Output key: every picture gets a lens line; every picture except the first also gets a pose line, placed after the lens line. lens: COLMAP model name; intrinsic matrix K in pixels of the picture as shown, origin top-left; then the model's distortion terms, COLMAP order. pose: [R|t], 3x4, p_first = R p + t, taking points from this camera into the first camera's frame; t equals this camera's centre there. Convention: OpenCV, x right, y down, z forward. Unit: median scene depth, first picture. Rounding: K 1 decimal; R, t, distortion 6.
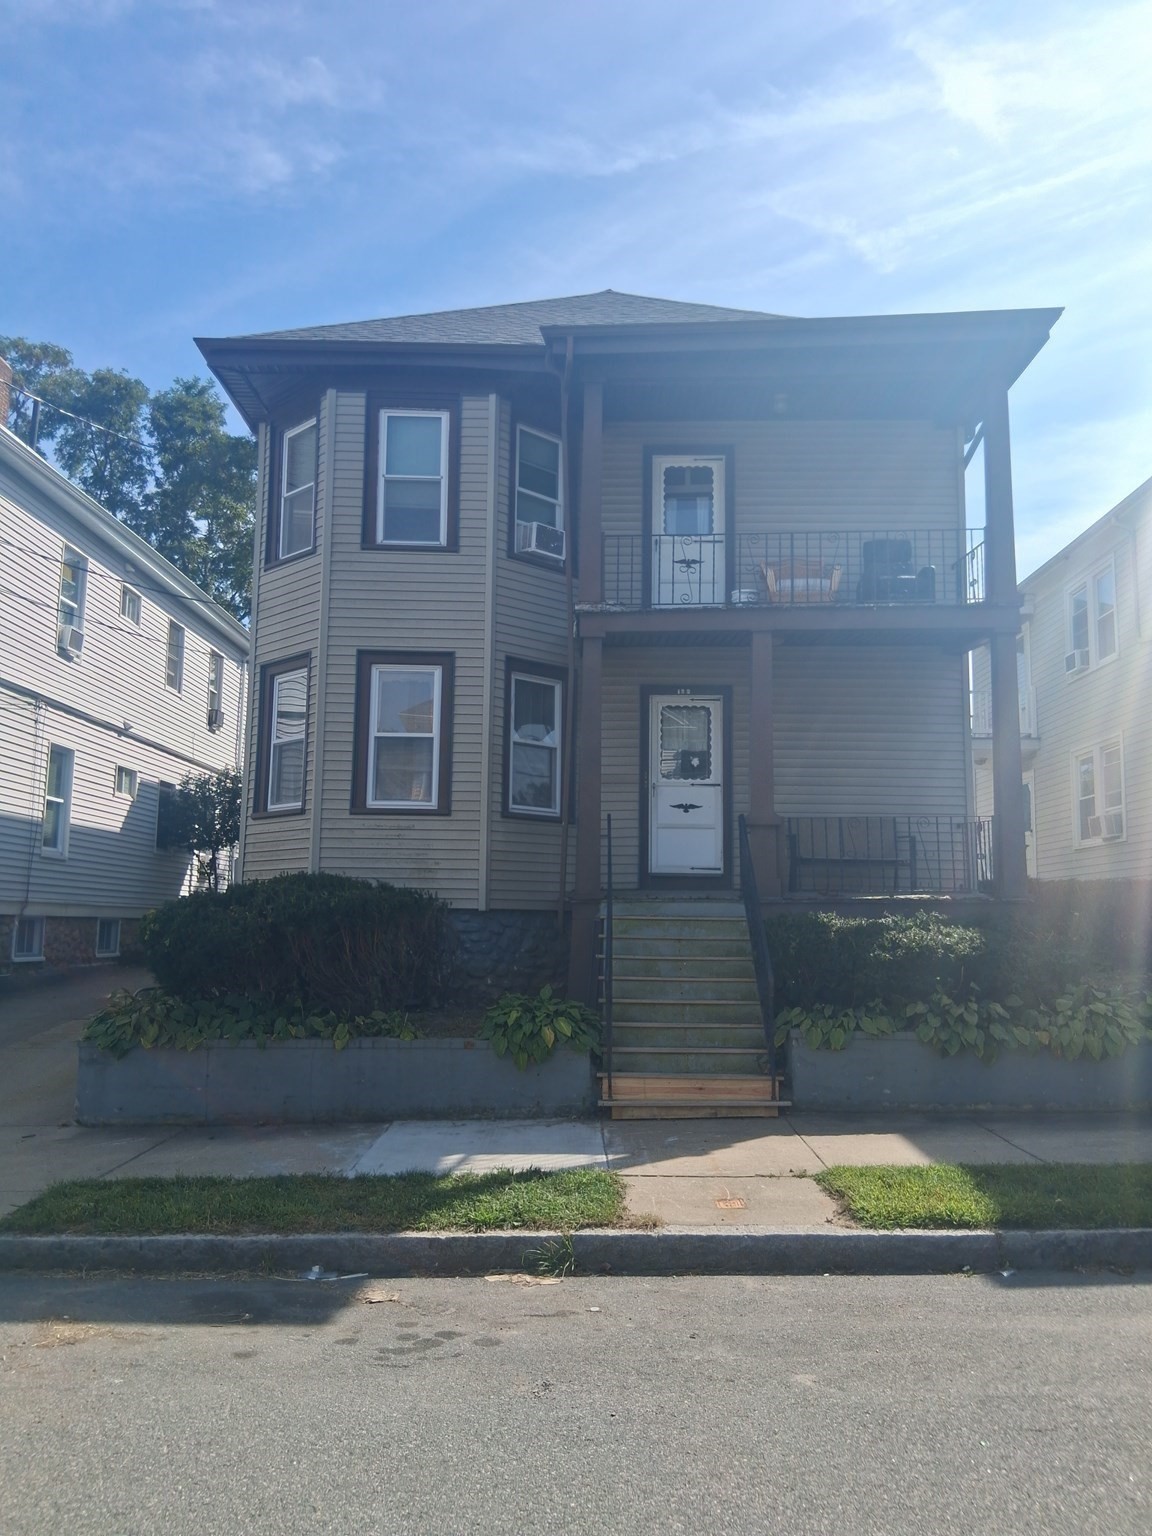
lens RADIAL K [[1157.6, 0, 579.5], [0, 1157.6, 771.3], [0, 0, 1]] dist [0.117386, -0.205305]
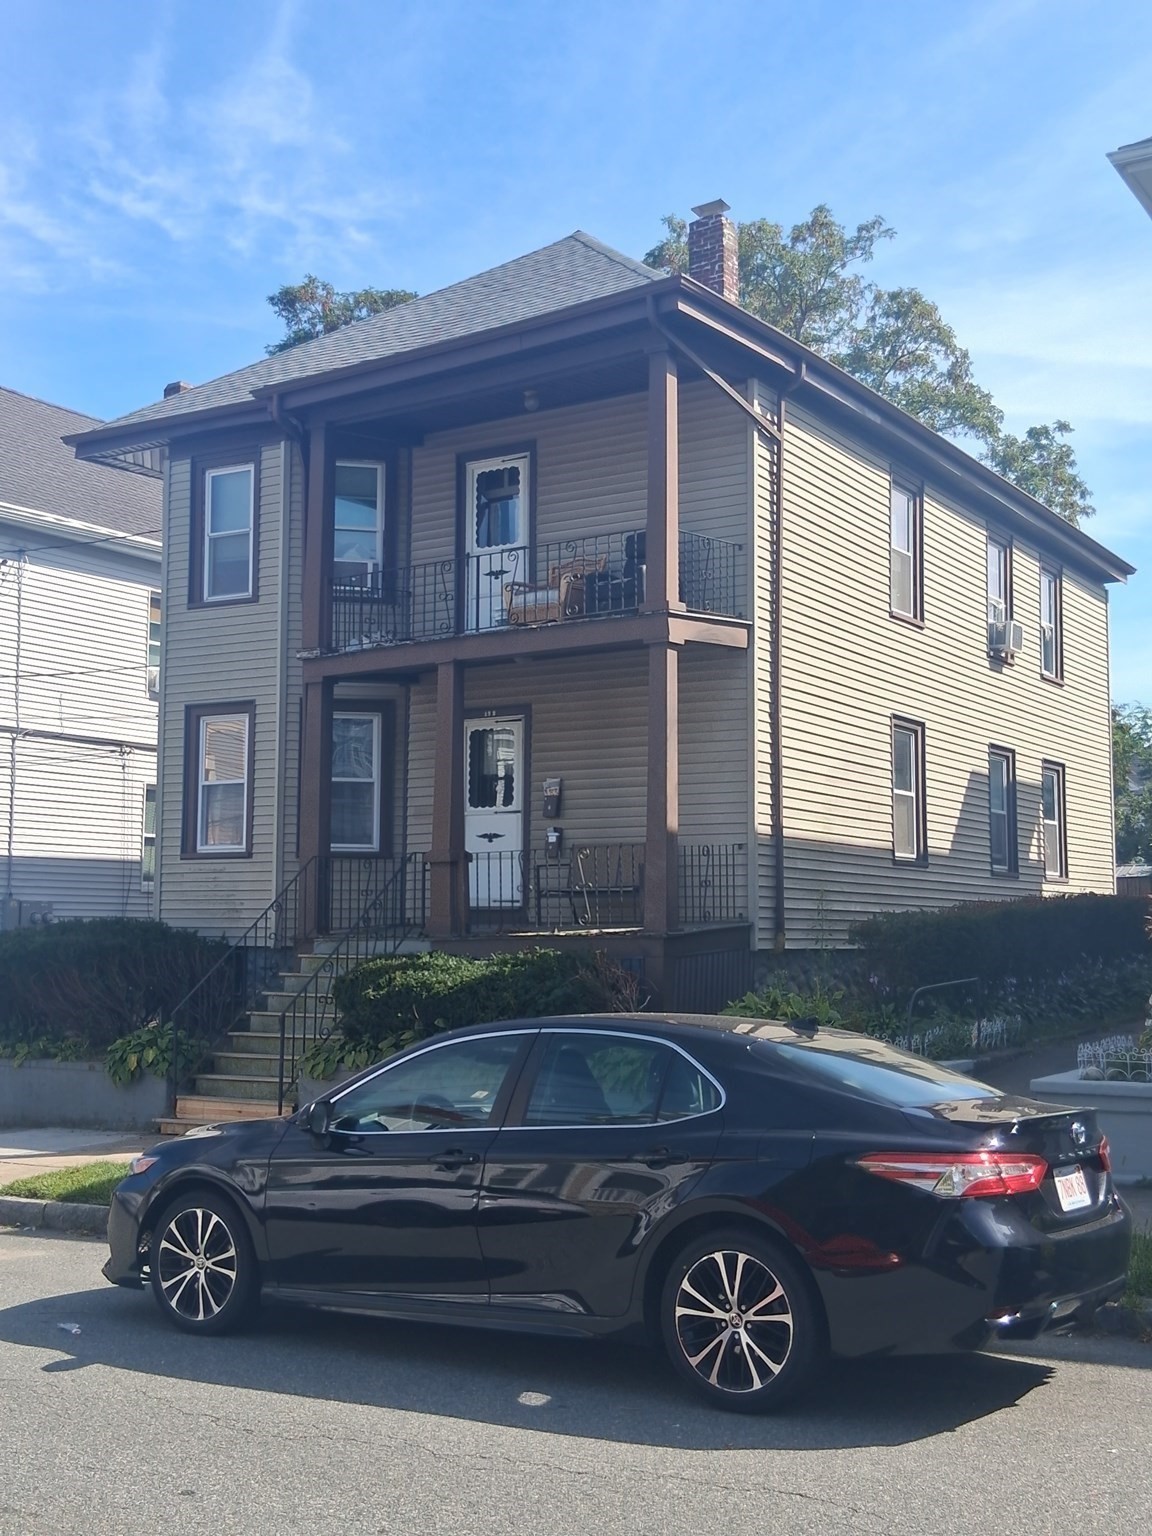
lens RADIAL K [[1734.0, 0, 576.0], [0, 1734.0, 768.0], [0, 0, 1]] dist [0.112126, -0.166075]
pose [[0.849764, -0.057560, -0.524012, 0.946919], [0.075673, 0.997045, 0.013196, -0.040454], [0.521704, -0.050867, 0.851609, -0.179471]]
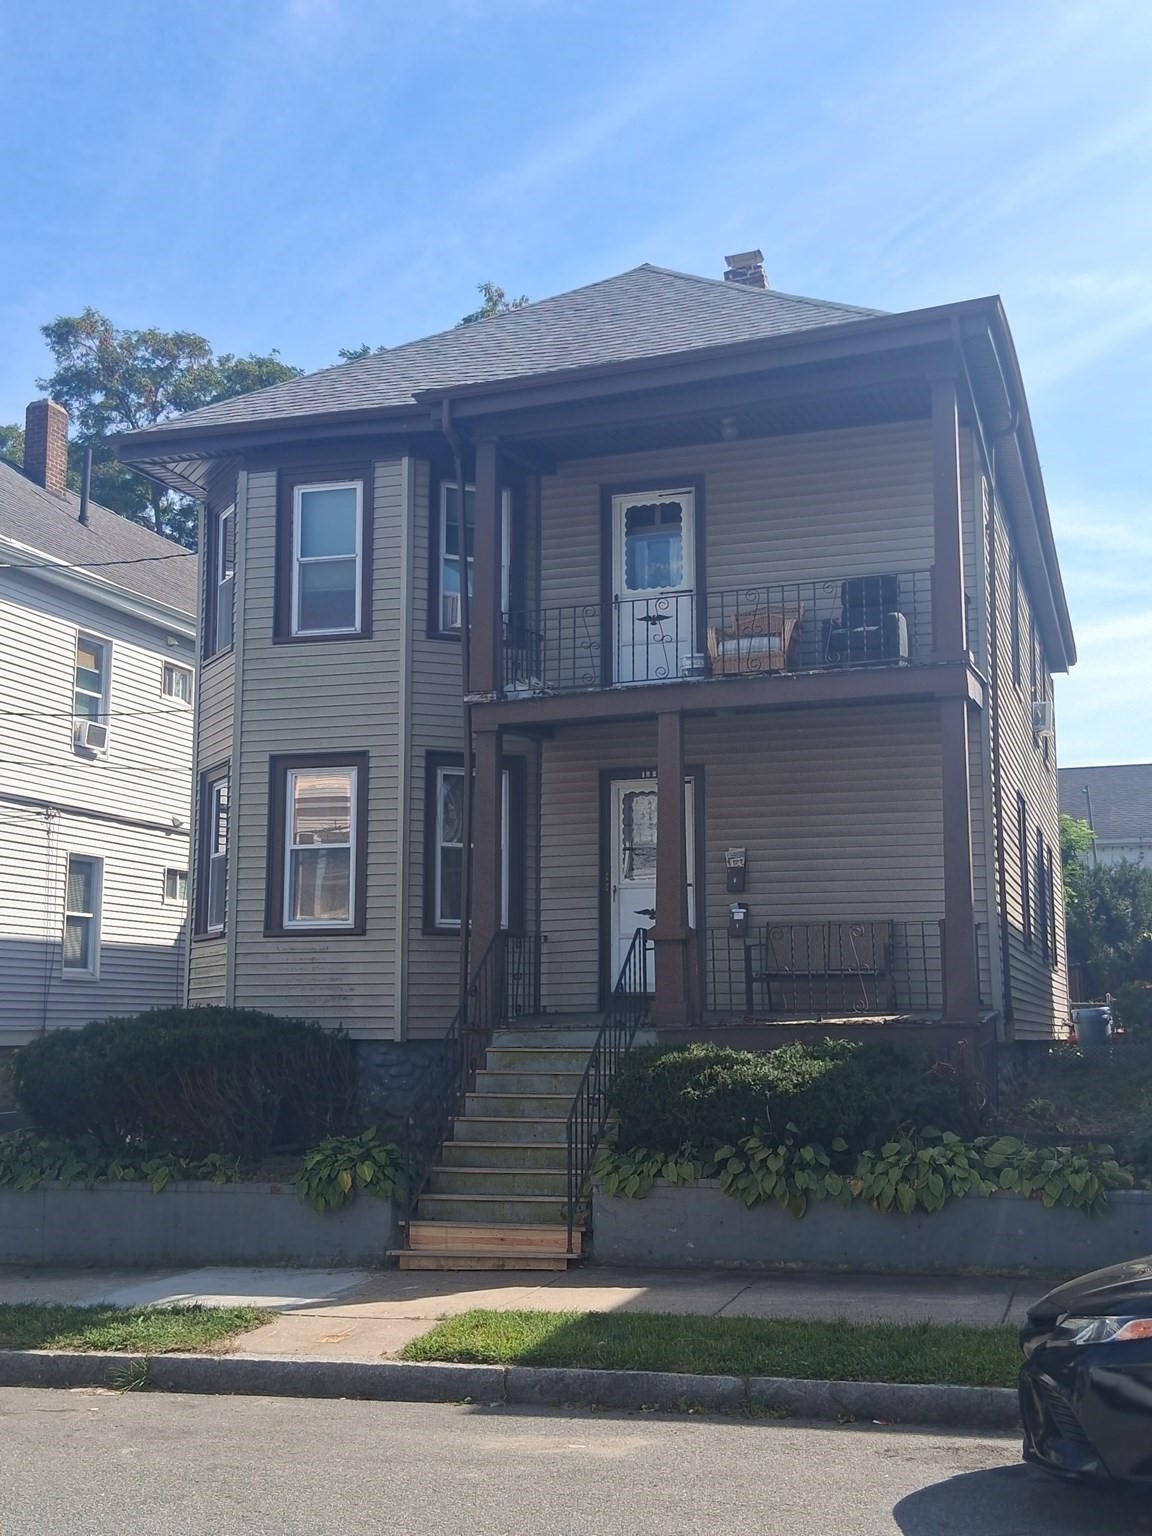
lens RADIAL K [[1734.0, 0, 576.0], [0, 1734.0, 768.0], [0, 0, 1]] dist [0.112126, -0.166075]
pose [[0.953196, -0.057478, -0.296839, 0.440539], [0.052322, 0.998310, -0.025294, -0.047198], [0.297791, 0.008580, 0.954592, -0.229951]]
